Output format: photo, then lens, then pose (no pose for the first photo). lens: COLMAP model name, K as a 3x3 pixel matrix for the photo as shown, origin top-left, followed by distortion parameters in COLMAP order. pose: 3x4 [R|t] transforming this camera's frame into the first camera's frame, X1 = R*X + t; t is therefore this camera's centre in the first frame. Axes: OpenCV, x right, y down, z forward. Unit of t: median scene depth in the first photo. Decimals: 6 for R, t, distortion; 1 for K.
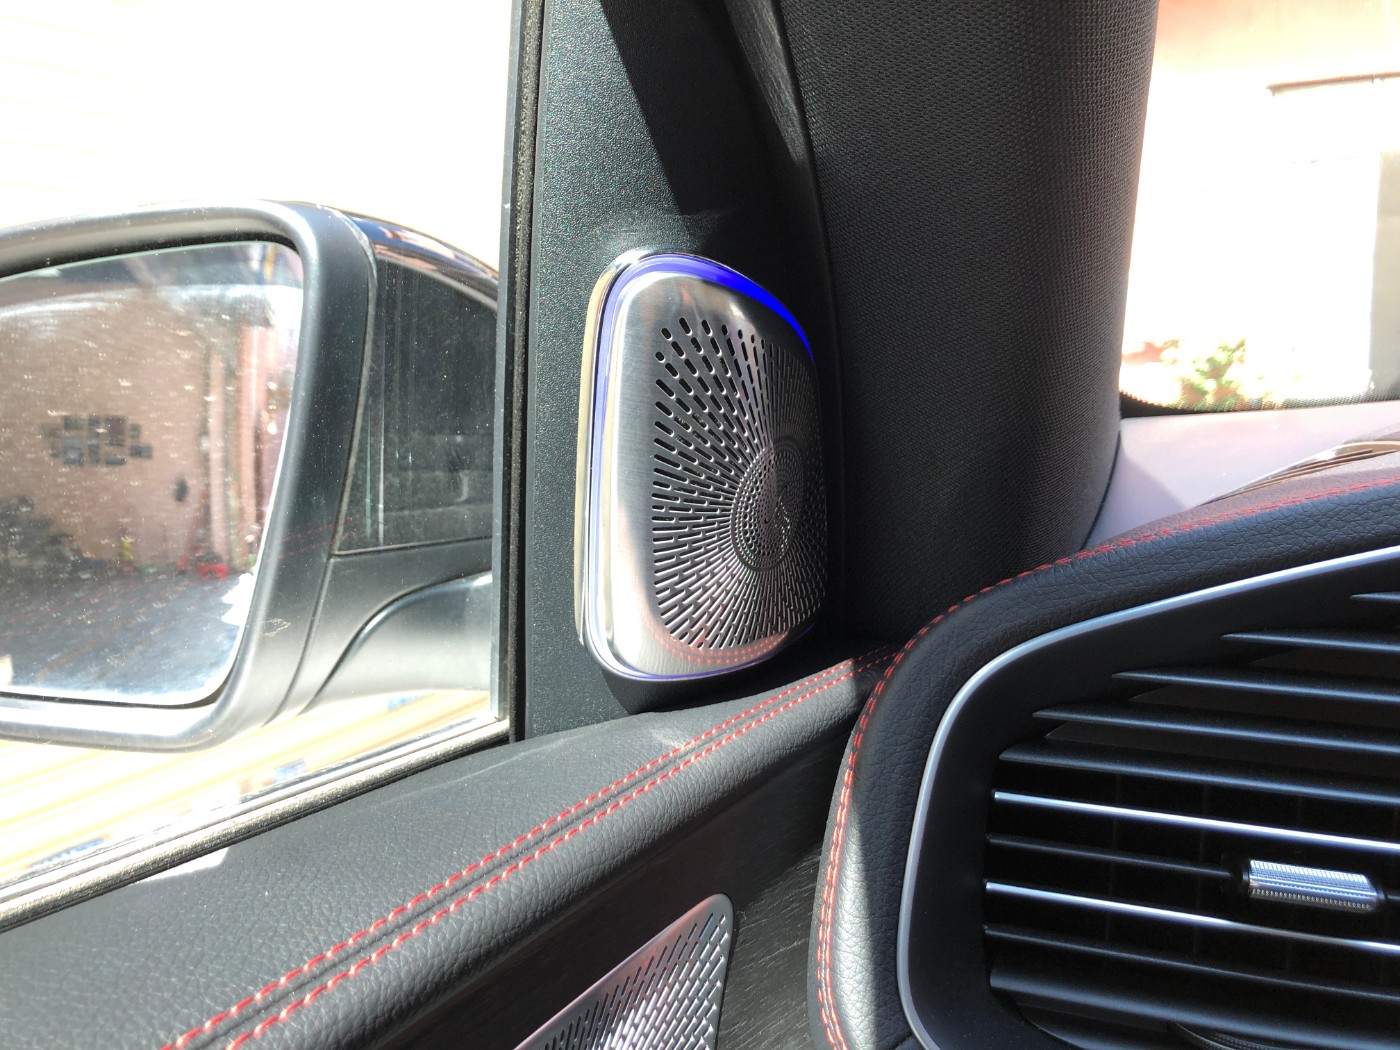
lens RADIAL K [[1147.3, 0, 700.1], [0, 1147.3, 525.6], [0, 0, 1]] dist [0.009881, -0.005846]
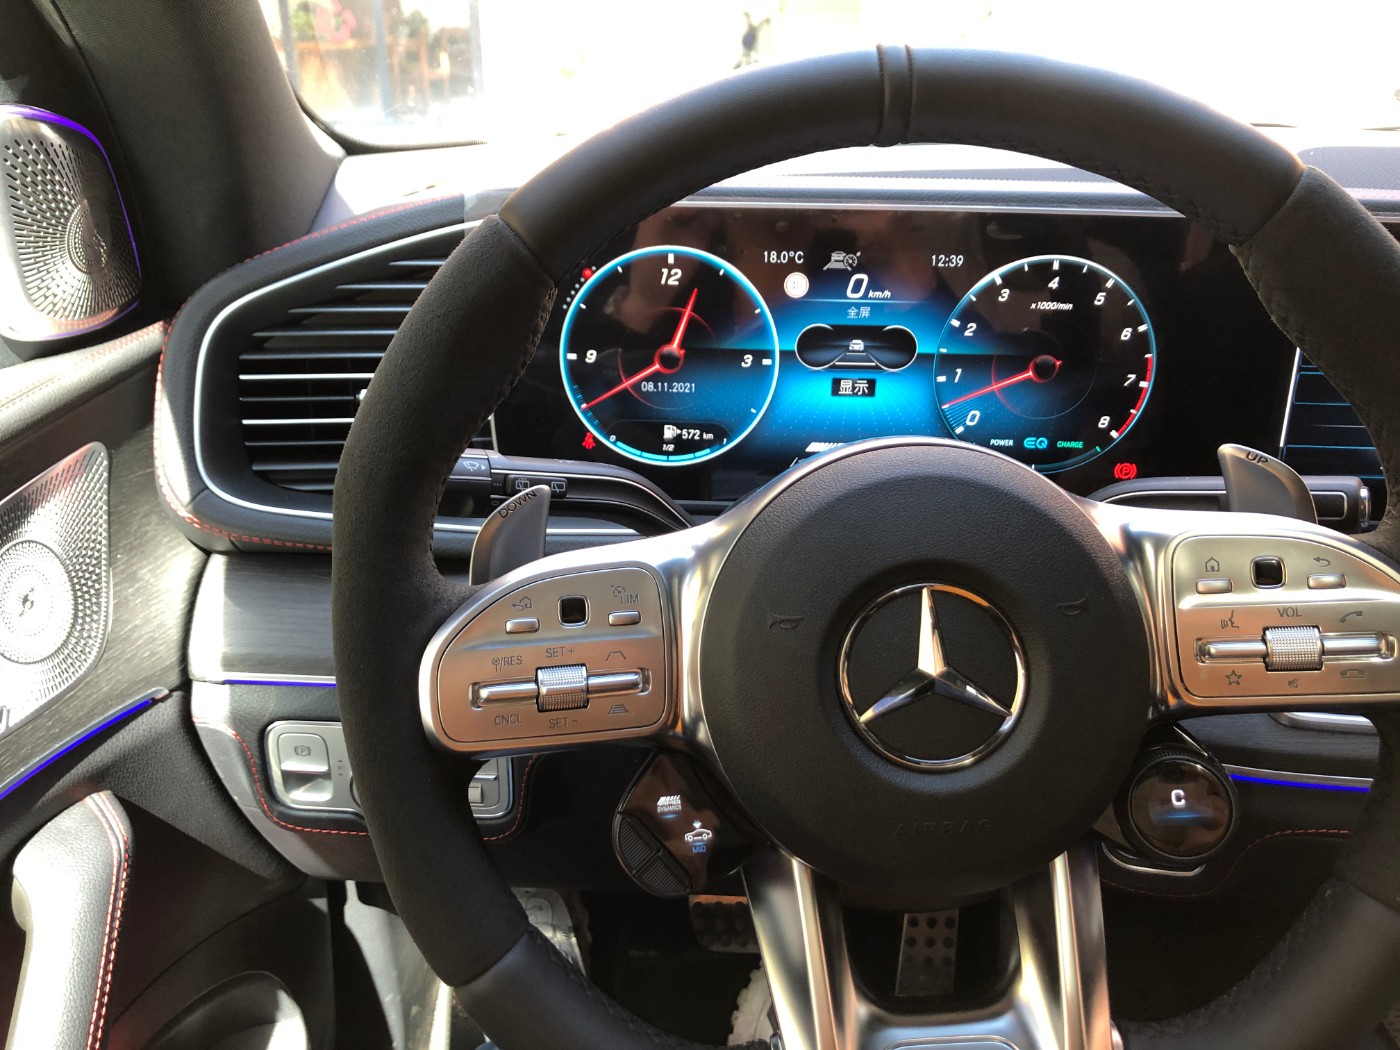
lens RADIAL K [[1147.3, 0, 703.7], [0, 1147.3, 504.8], [0, 0, 1]] dist [0.009881, -0.005846]
pose [[0.874230, -0.167648, 0.455649, 0.010009], [0.049570, 0.964408, 0.259729, -0.034073], [-0.482975, -0.204476, 0.851425, -1.171575]]
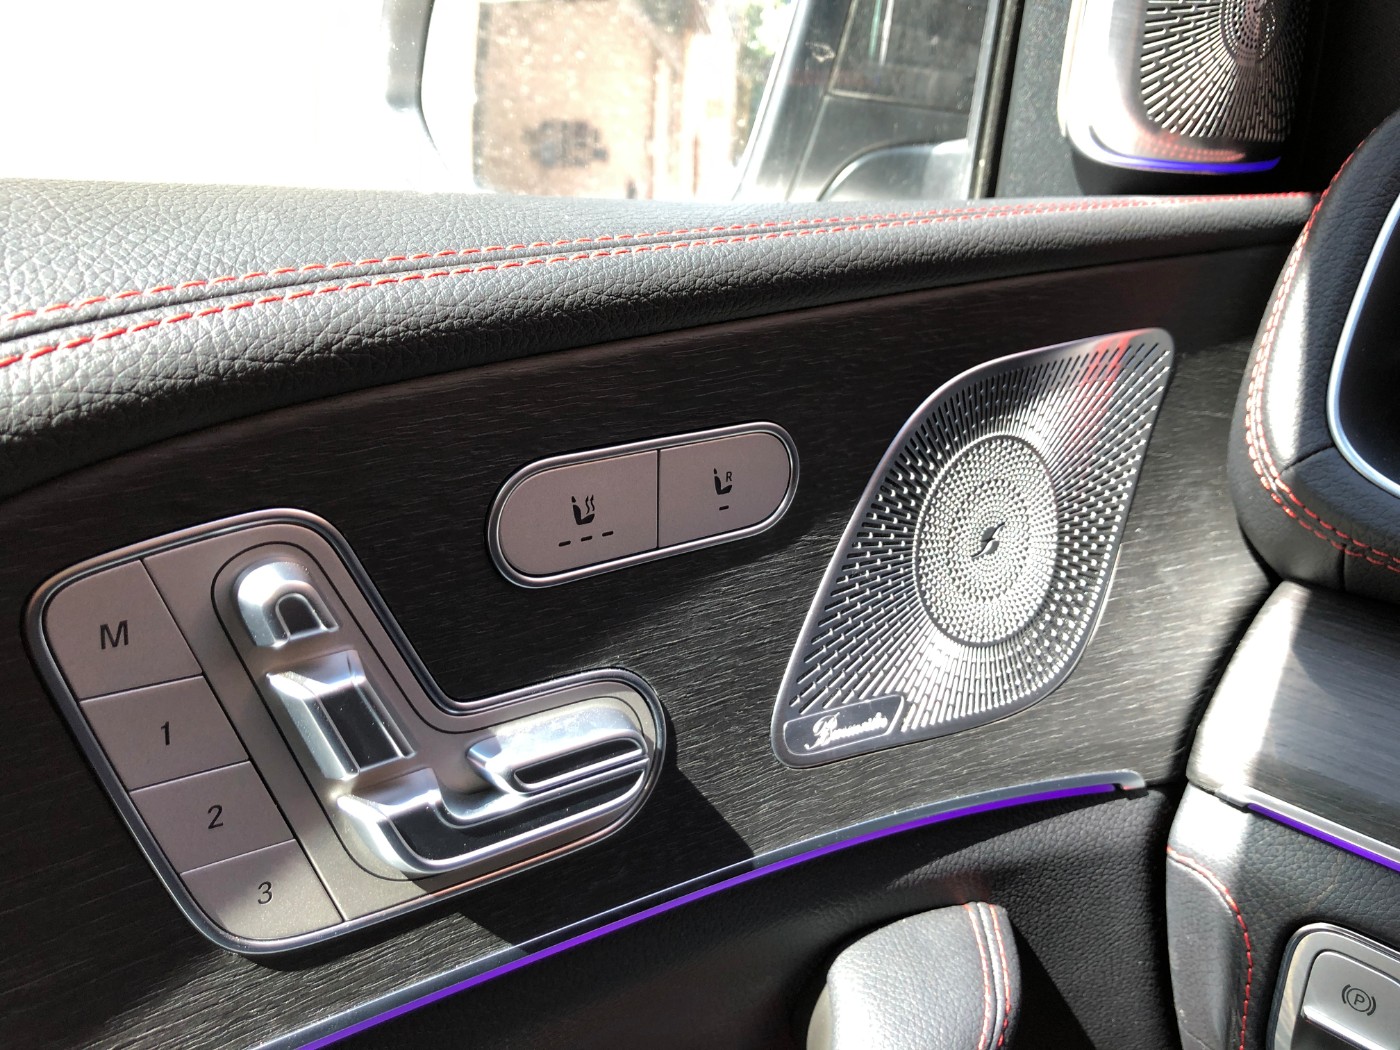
lens RADIAL K [[1147.3, 0, 734.8], [0, 1147.3, 543.2], [0, 0, 1]] dist [0.009881, -0.005846]
pose [[0.958576, 0.126468, -0.255222, -0.073722], [-0.085476, 0.982450, 0.165791, 0.366163], [0.271710, -0.137108, 0.952562, -0.236744]]
